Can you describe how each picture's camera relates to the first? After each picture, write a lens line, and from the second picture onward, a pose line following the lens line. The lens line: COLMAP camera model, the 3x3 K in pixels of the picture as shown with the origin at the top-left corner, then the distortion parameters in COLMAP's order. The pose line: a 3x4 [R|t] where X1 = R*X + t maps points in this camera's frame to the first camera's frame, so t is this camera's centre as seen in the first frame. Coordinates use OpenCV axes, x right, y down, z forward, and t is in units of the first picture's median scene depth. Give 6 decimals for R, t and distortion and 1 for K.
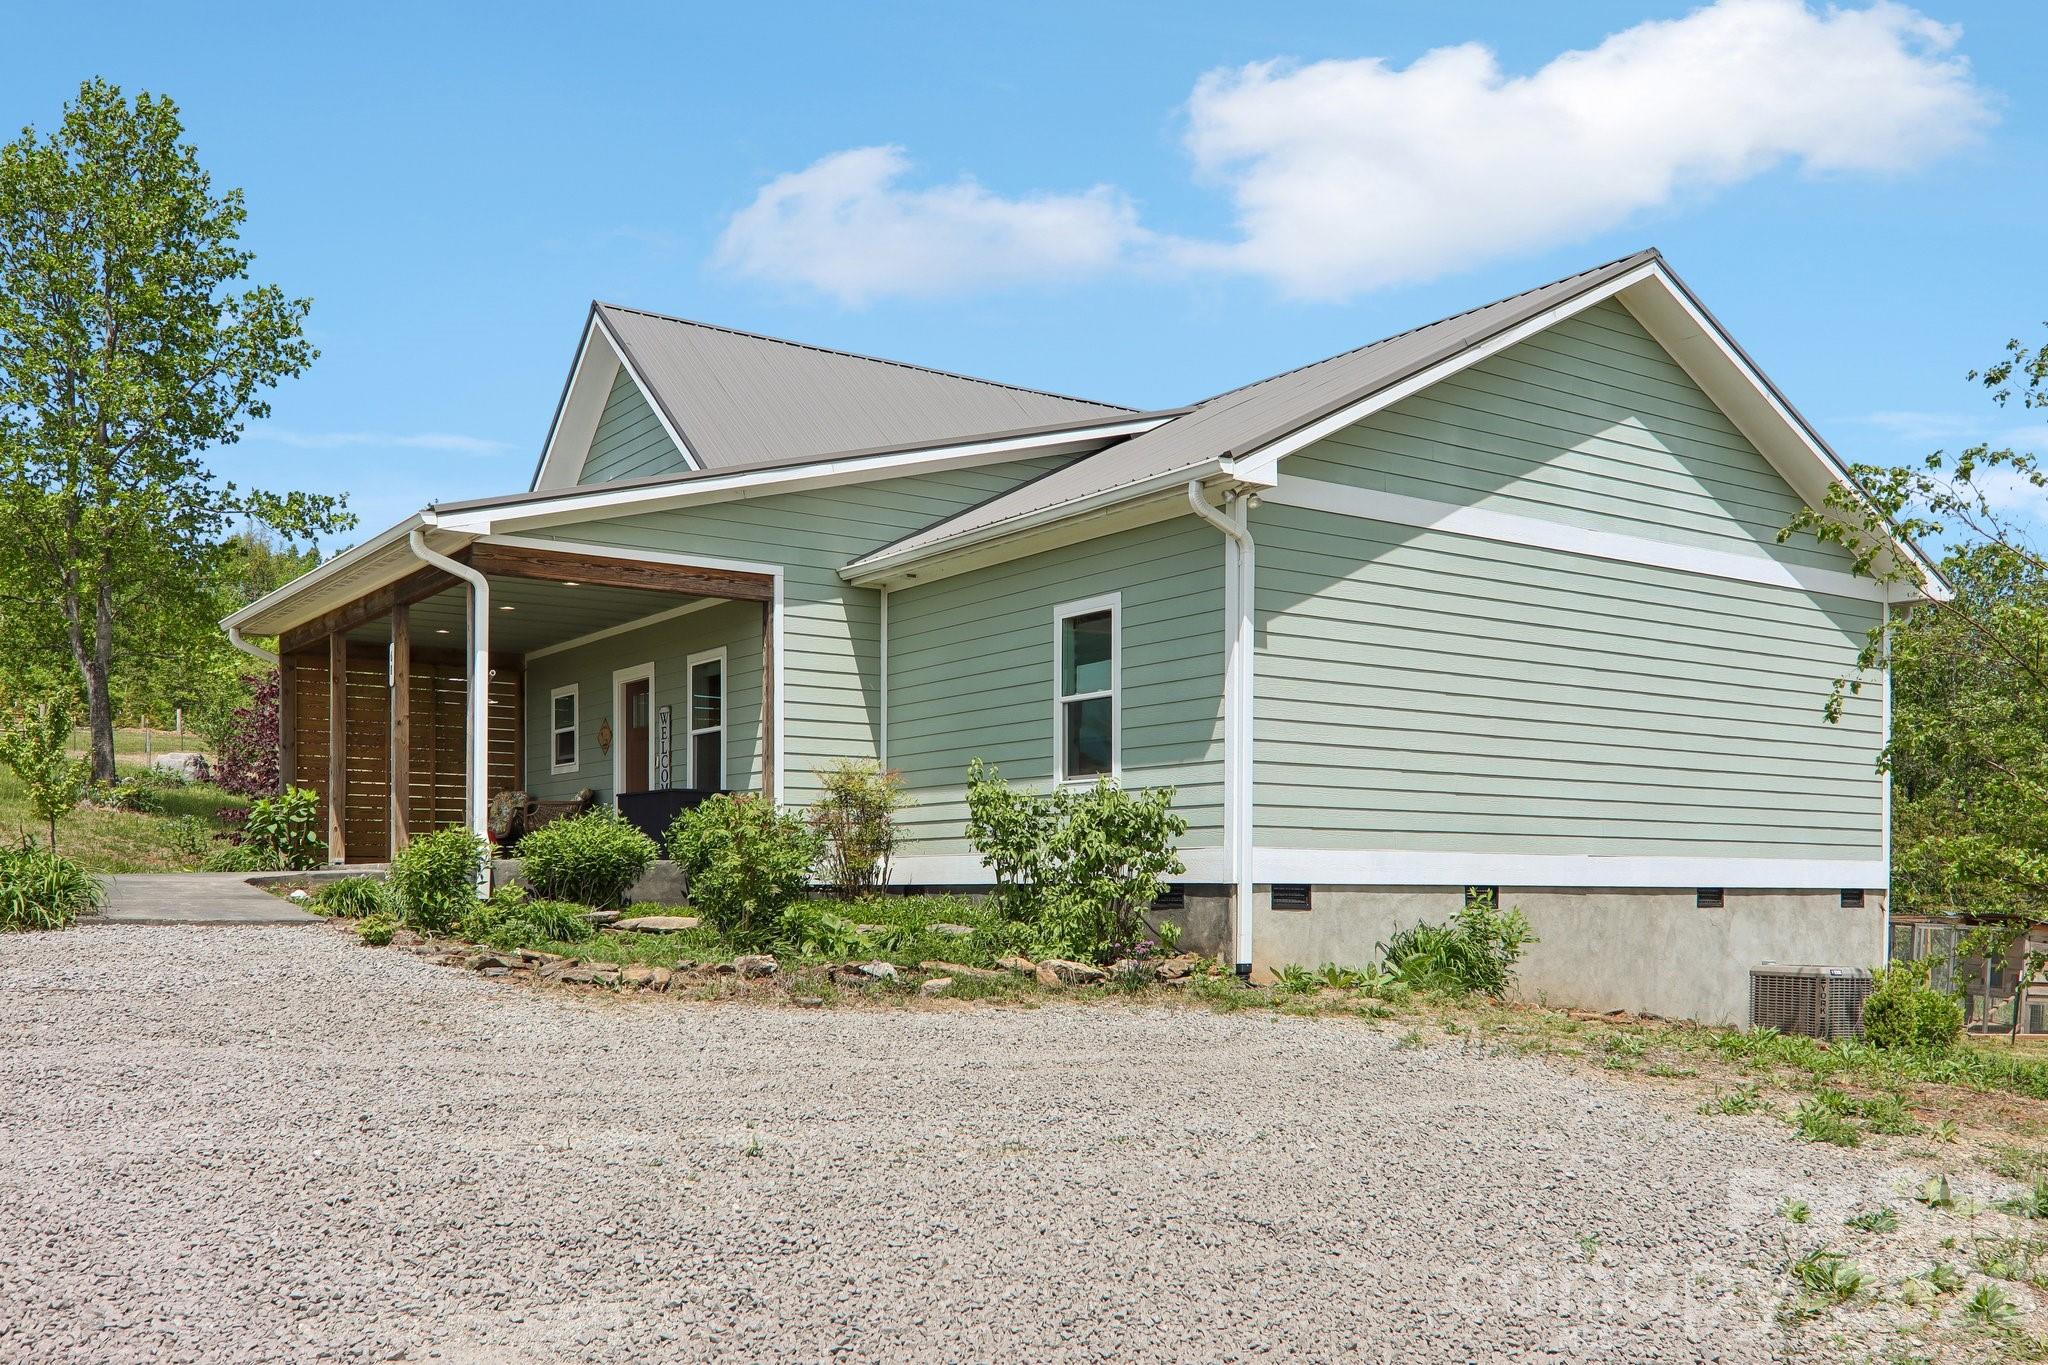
lens RADIAL K [[1821.8, 0, 1026.0], [0, 1821.8, 688.0], [0, 0, 1]] dist [-0.002577, -0.002221]
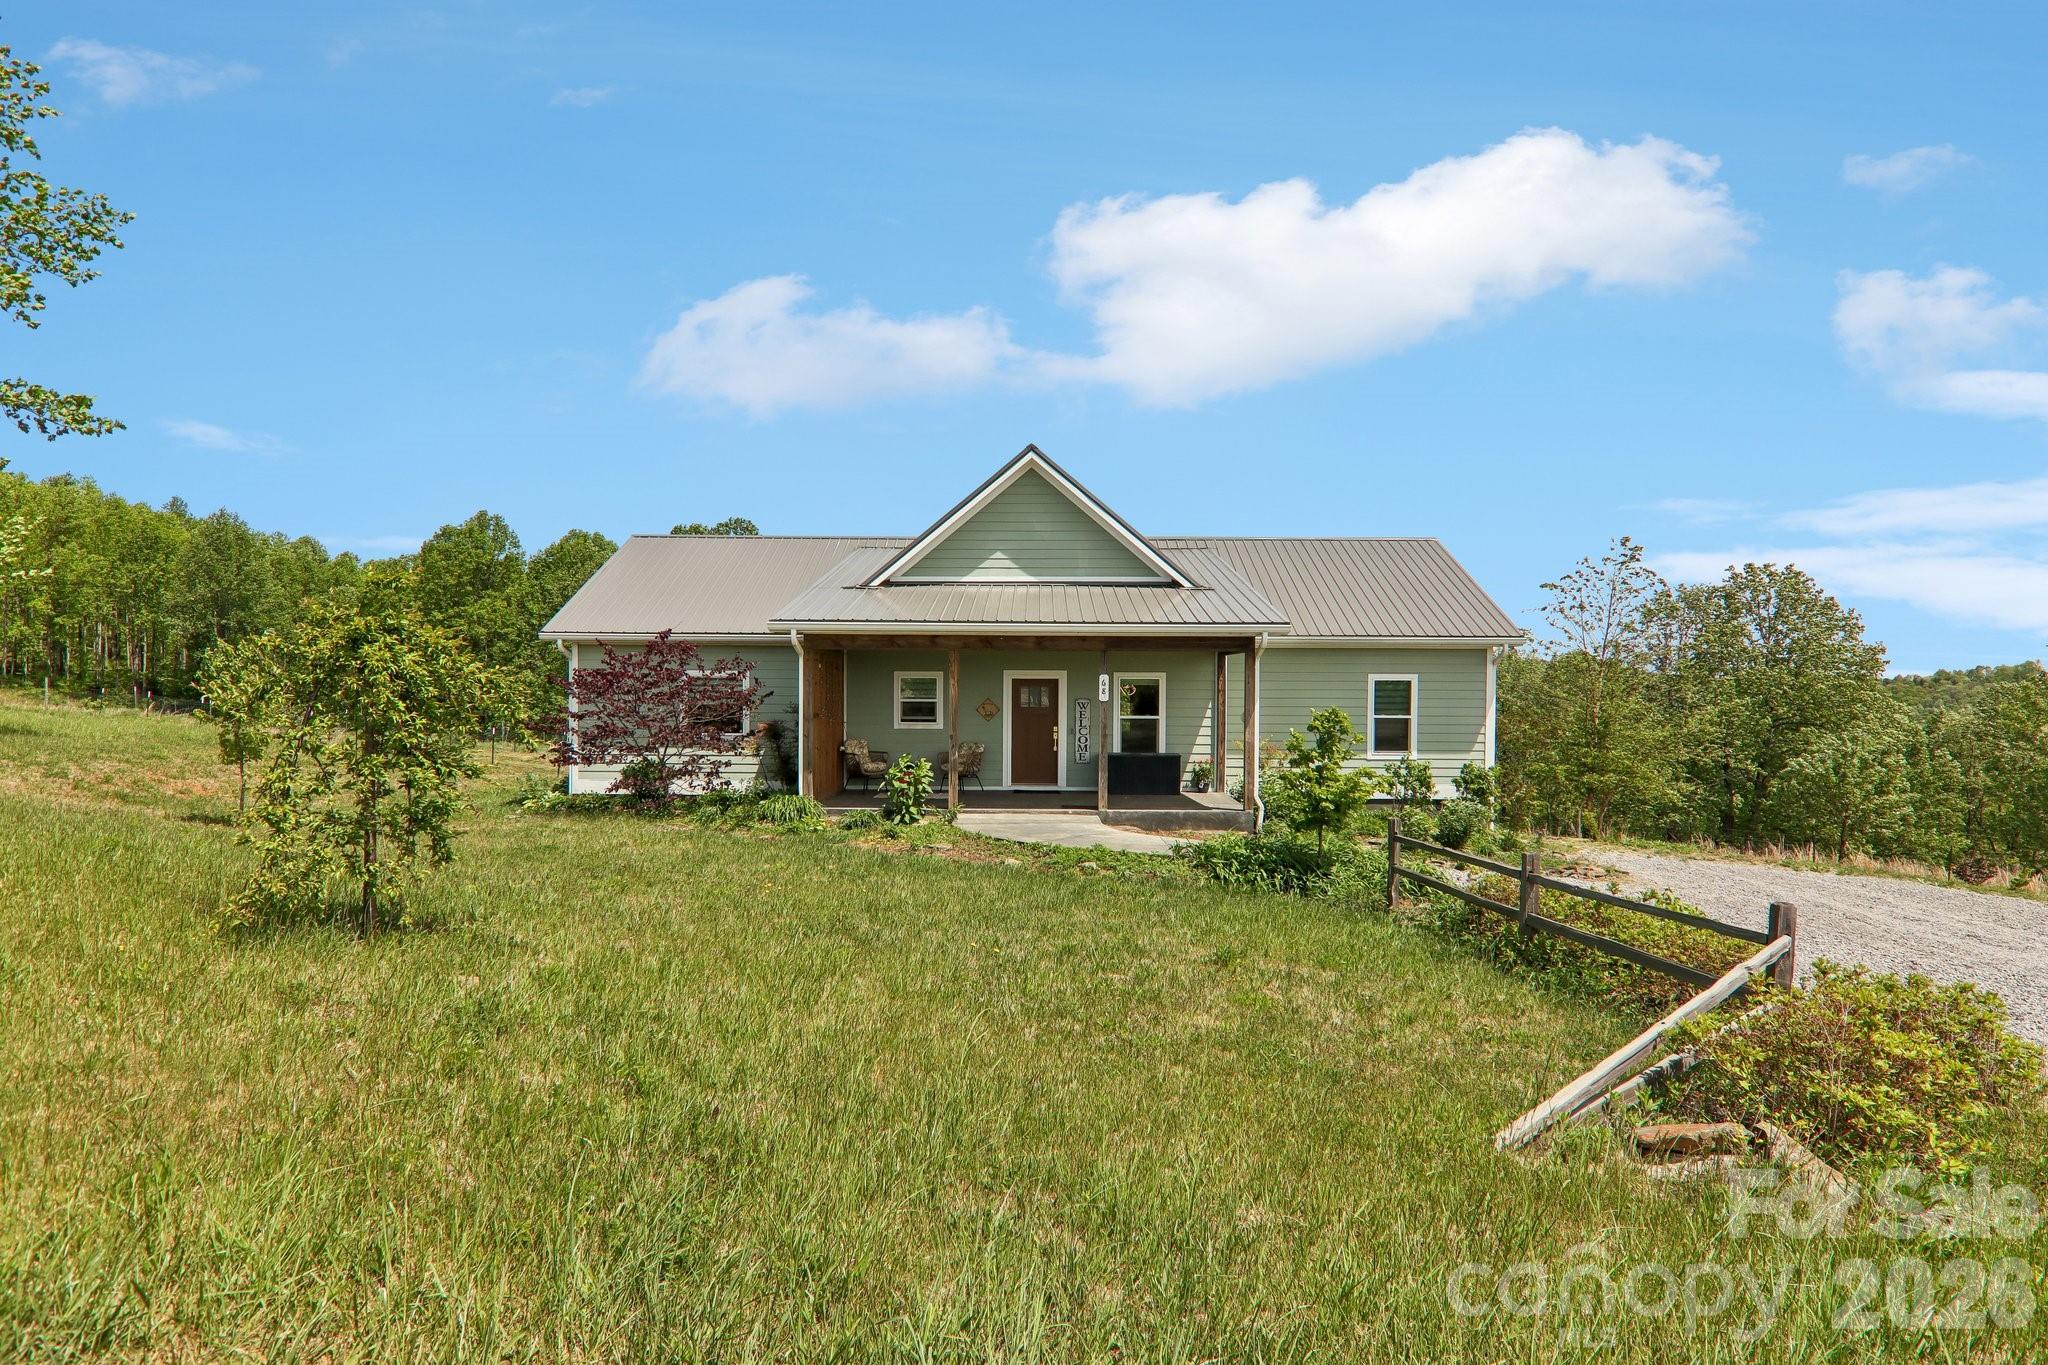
lens RADIAL K [[1148.4, 0, 1033.1], [0, 1148.4, 689.5], [0, 0, 1]] dist [-0.004340, -0.012770]
pose [[0.593540, 0.002207, 0.804801, -1.353707], [-0.088993, 0.994044, 0.062907, -0.077938], [-0.799869, -0.108960, 0.590201, 0.491931]]
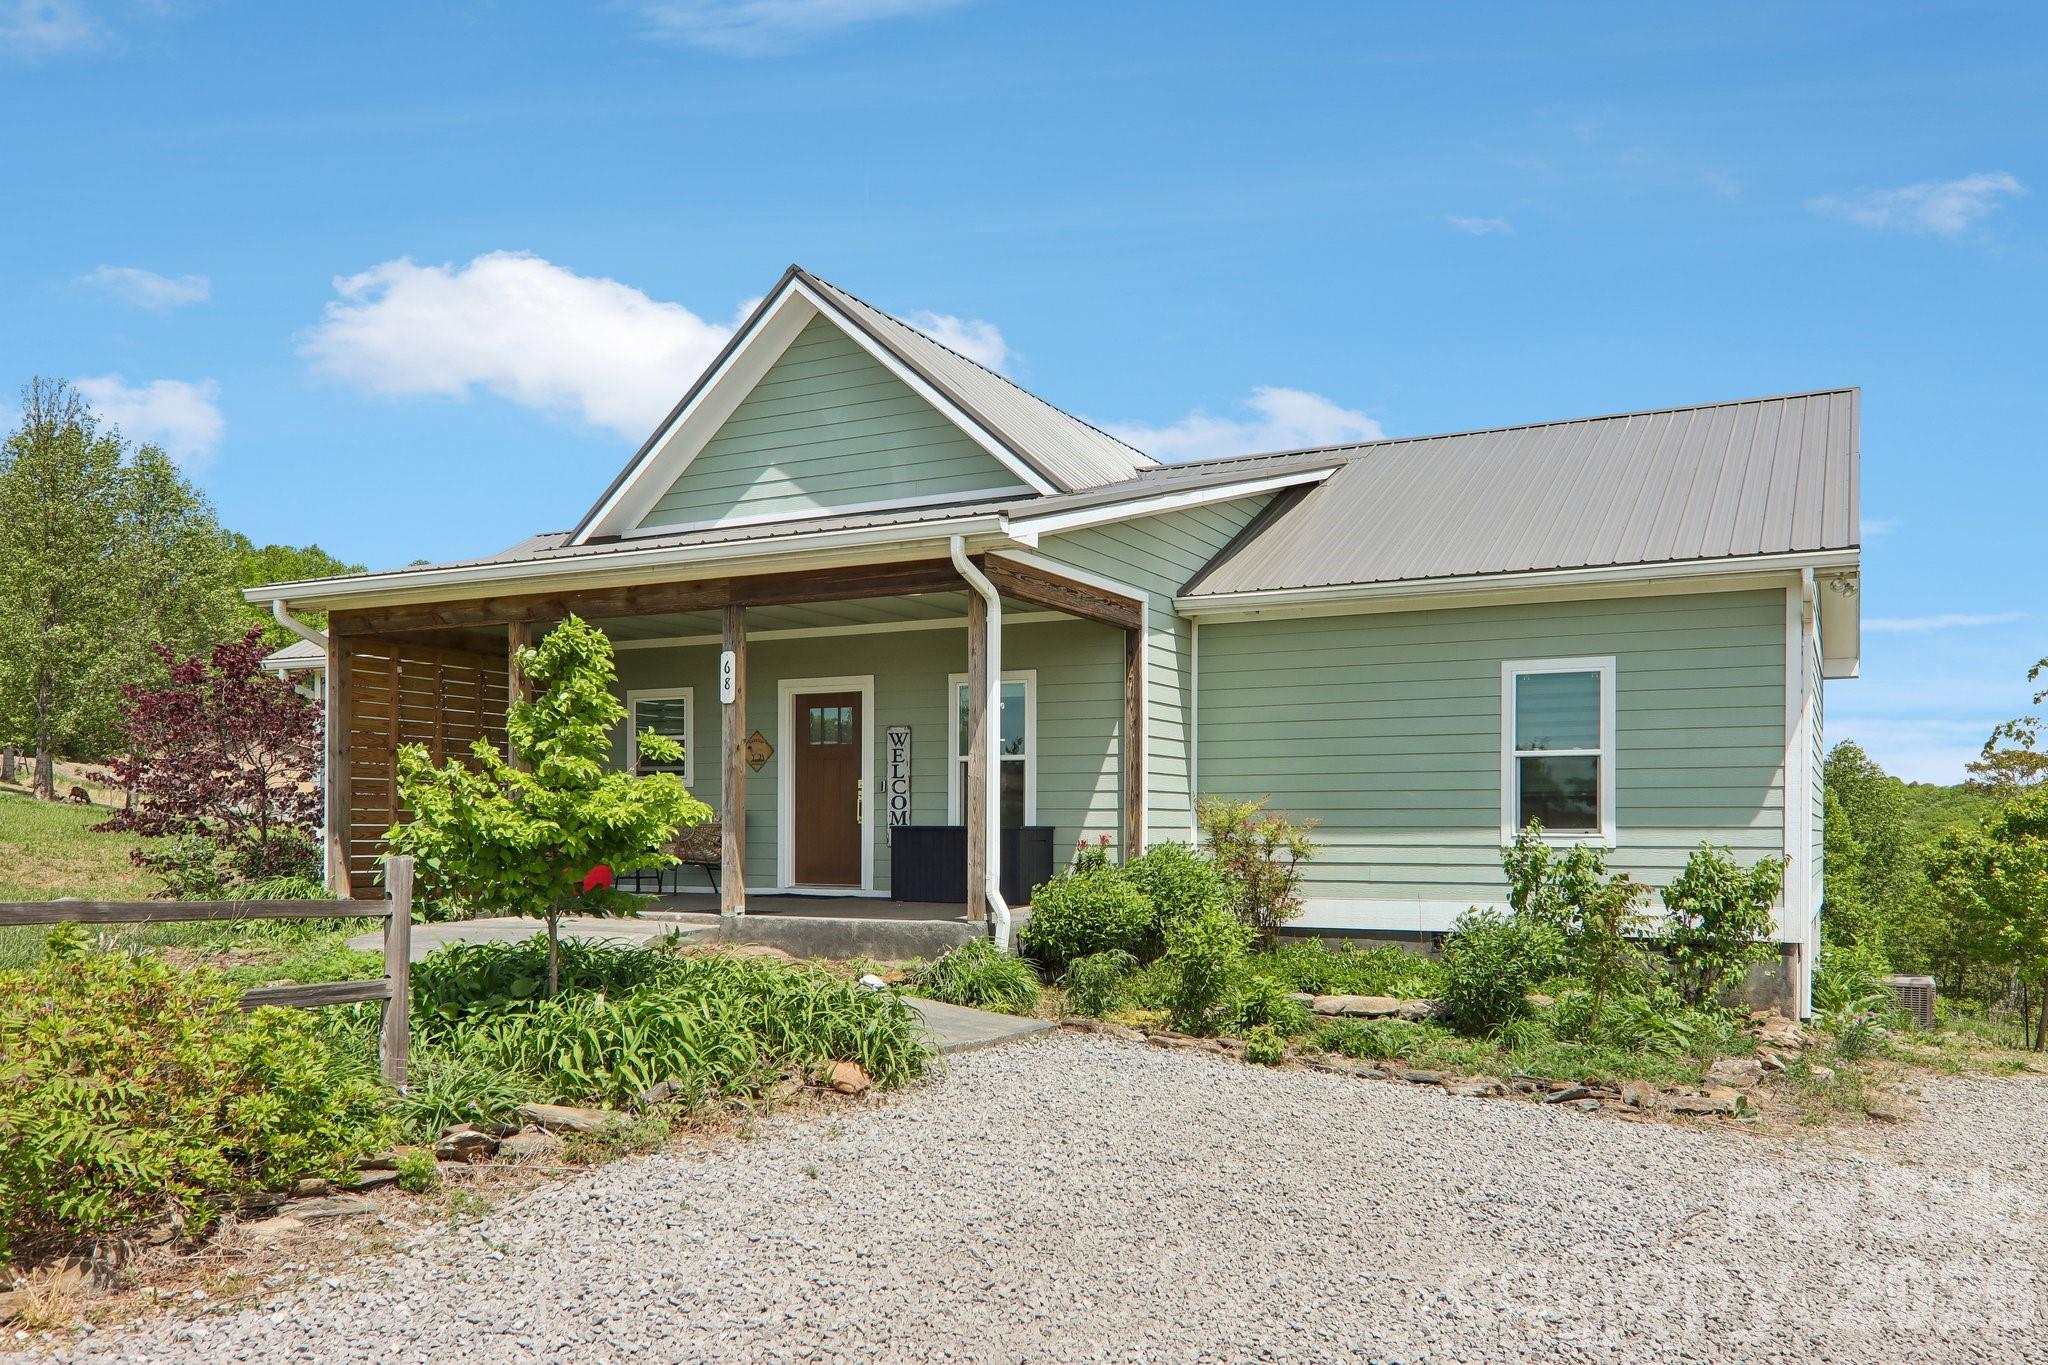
lens RADIAL K [[1578.4, 0, 1018.2], [0, 1578.4, 681.2], [0, 0, 1]] dist [0.009802, -0.003470]
pose [[0.886133, 0.043972, 0.461341, -0.629396], [-0.051492, 0.998666, 0.003719, -0.022820], [-0.460562, -0.027051, 0.887215, 0.333988]]
